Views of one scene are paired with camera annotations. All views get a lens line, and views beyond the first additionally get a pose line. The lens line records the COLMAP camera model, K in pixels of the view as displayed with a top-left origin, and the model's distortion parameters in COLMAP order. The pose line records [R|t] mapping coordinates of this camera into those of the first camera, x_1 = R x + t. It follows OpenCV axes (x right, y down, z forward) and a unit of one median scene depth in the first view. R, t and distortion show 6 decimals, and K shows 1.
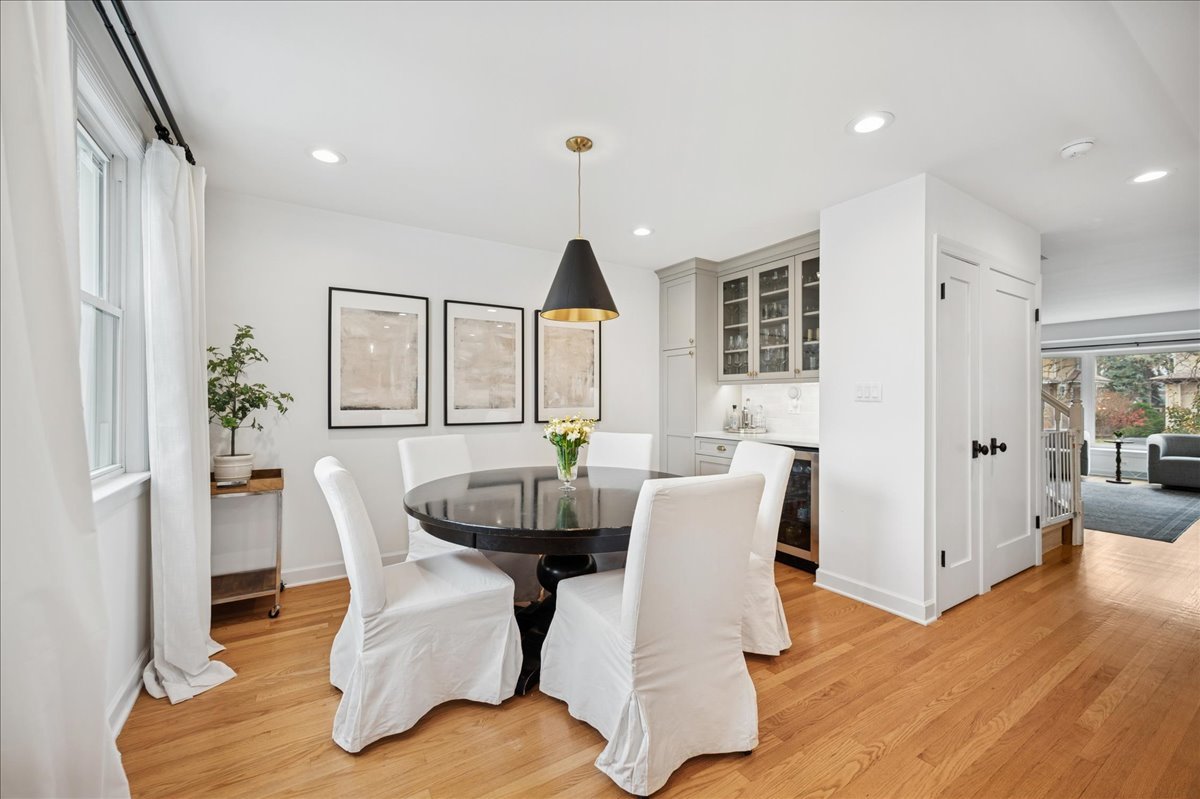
lens RADIAL K [[480.6, 0, 604.9], [0, 480.6, 397.8], [0, 0, 1]] dist [0.000156, 0.000352]
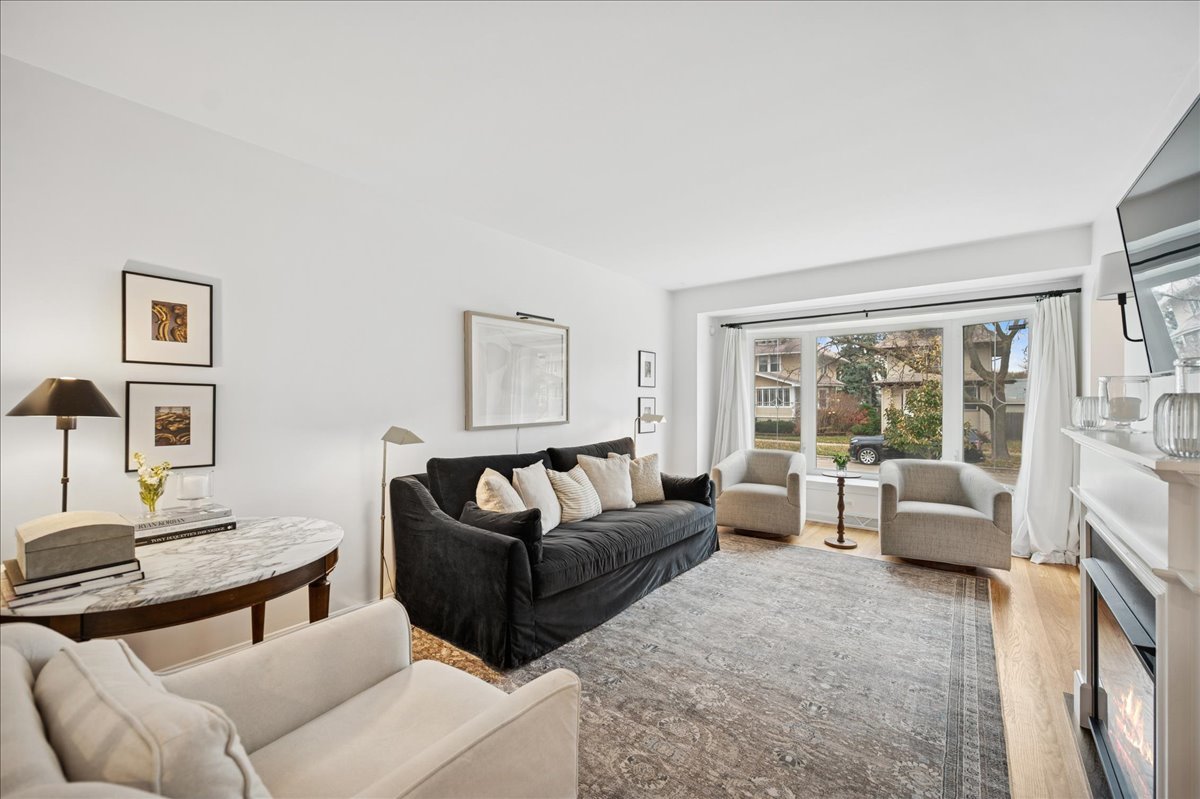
lens RADIAL K [[480.6, 0, 601.9], [0, 480.6, 399.8], [0, 0, 1]] dist [0.000156, 0.000352]
pose [[0.942862, 0.002766, 0.333173, 0.997935], [-0.003939, 0.999988, 0.002847, -0.000854], [-0.333161, -0.003997, 0.942862, 0.910542]]
